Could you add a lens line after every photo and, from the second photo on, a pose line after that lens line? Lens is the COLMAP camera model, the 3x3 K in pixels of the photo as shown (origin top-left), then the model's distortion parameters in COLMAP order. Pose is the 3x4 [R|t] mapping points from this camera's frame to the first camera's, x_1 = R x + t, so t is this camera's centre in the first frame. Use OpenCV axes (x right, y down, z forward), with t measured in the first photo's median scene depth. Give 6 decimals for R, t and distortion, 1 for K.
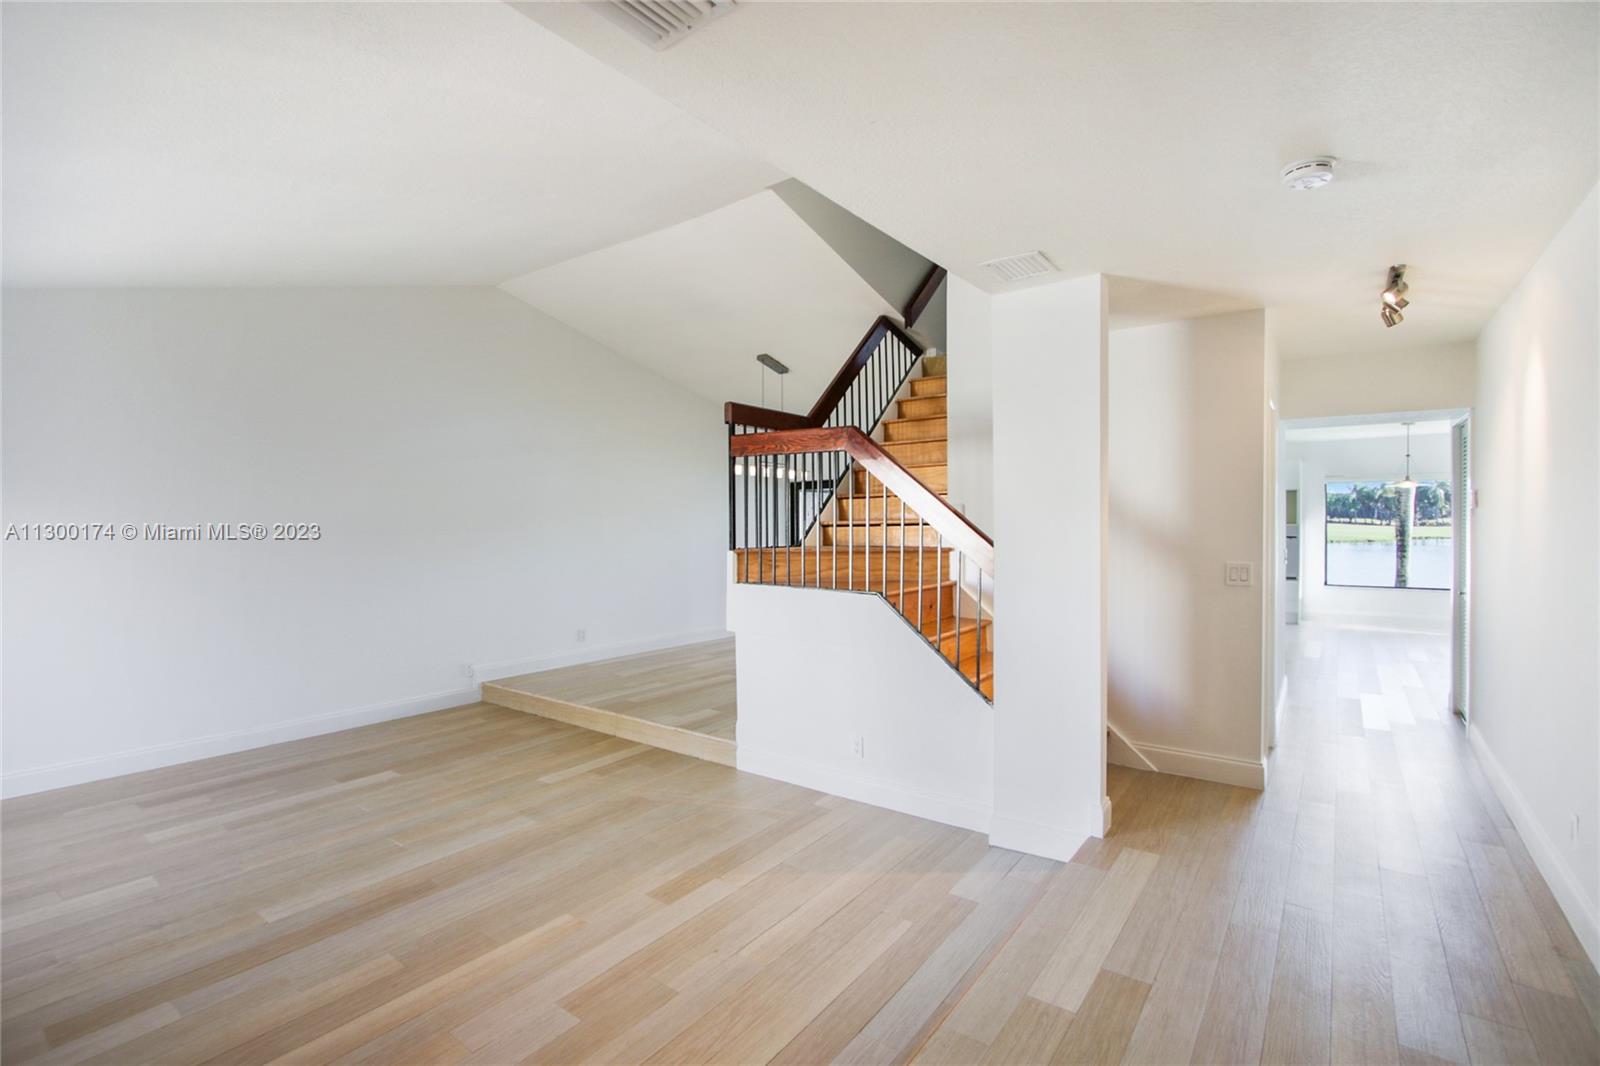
lens RADIAL K [[732.7, 0, 804.1], [0, 732.7, 529.6], [0, 0, 1]] dist [-0.009752, 0.000357]
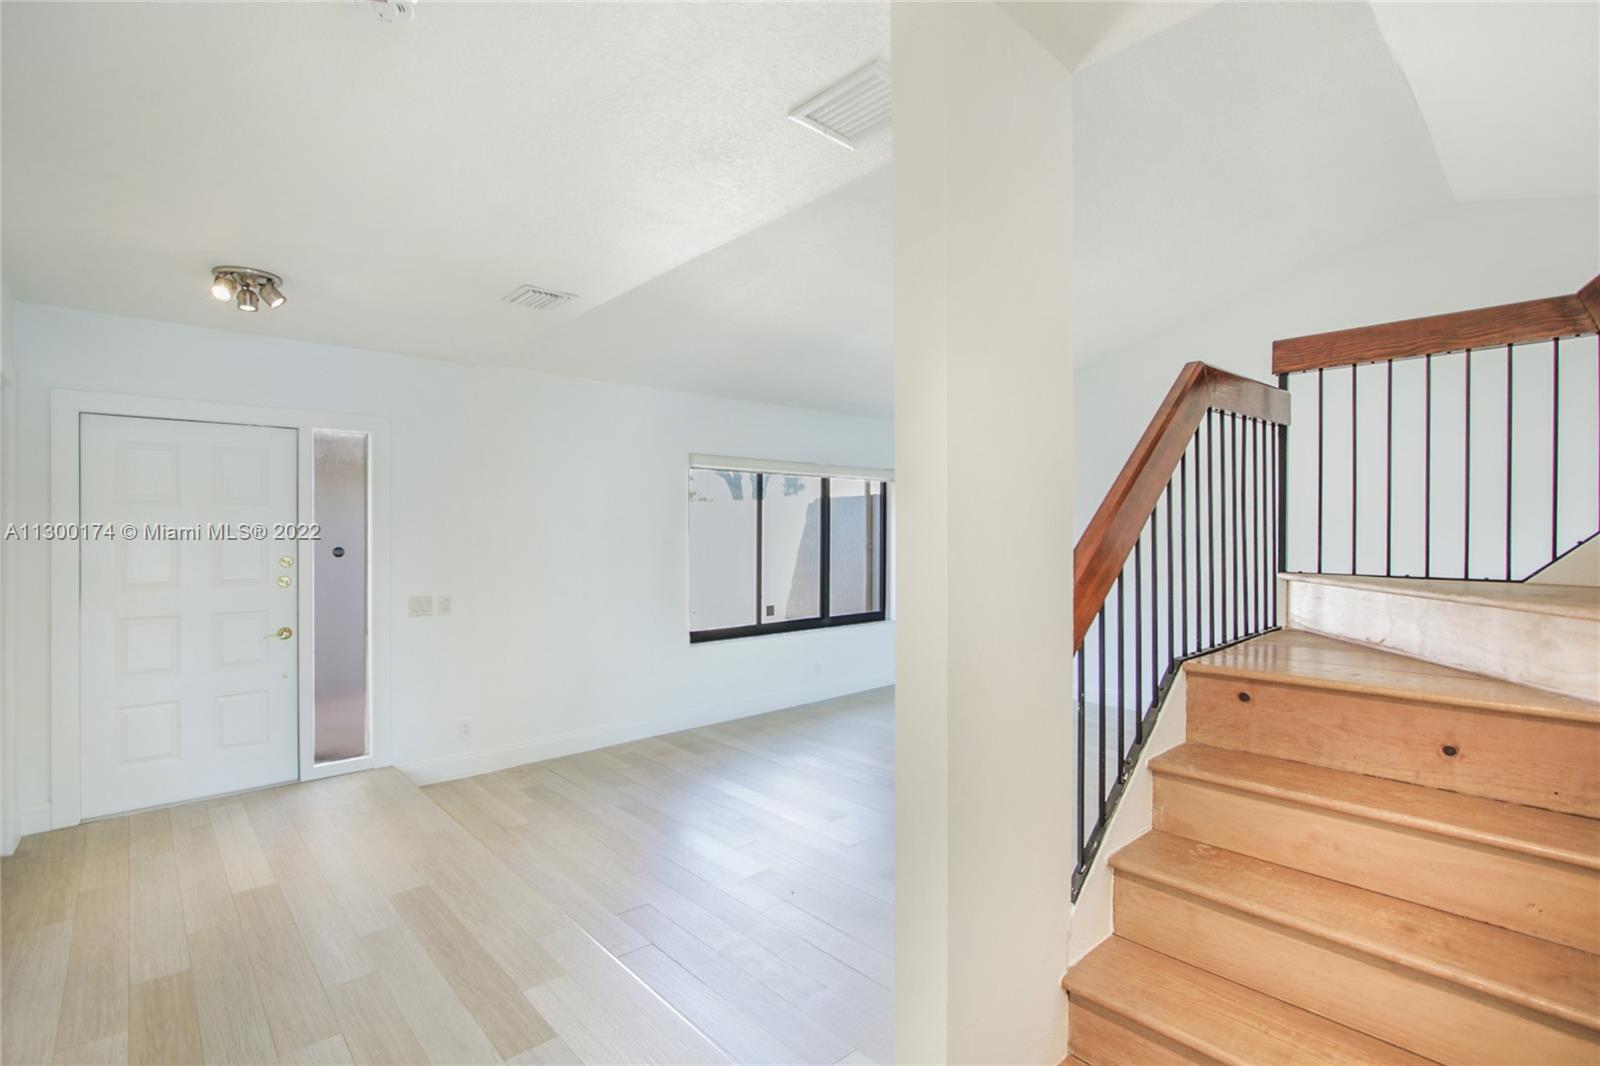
lens RADIAL K [[732.7, 0, 804.1], [0, 732.7, 529.6], [0, 0, 1]] dist [-0.009752, 0.000357]
pose [[-0.187739, 0.004749, -0.982207, 0.645176], [-0.006402, 0.999961, 0.006058, -0.012205], [0.982198, 0.007425, -0.187701, 0.769441]]
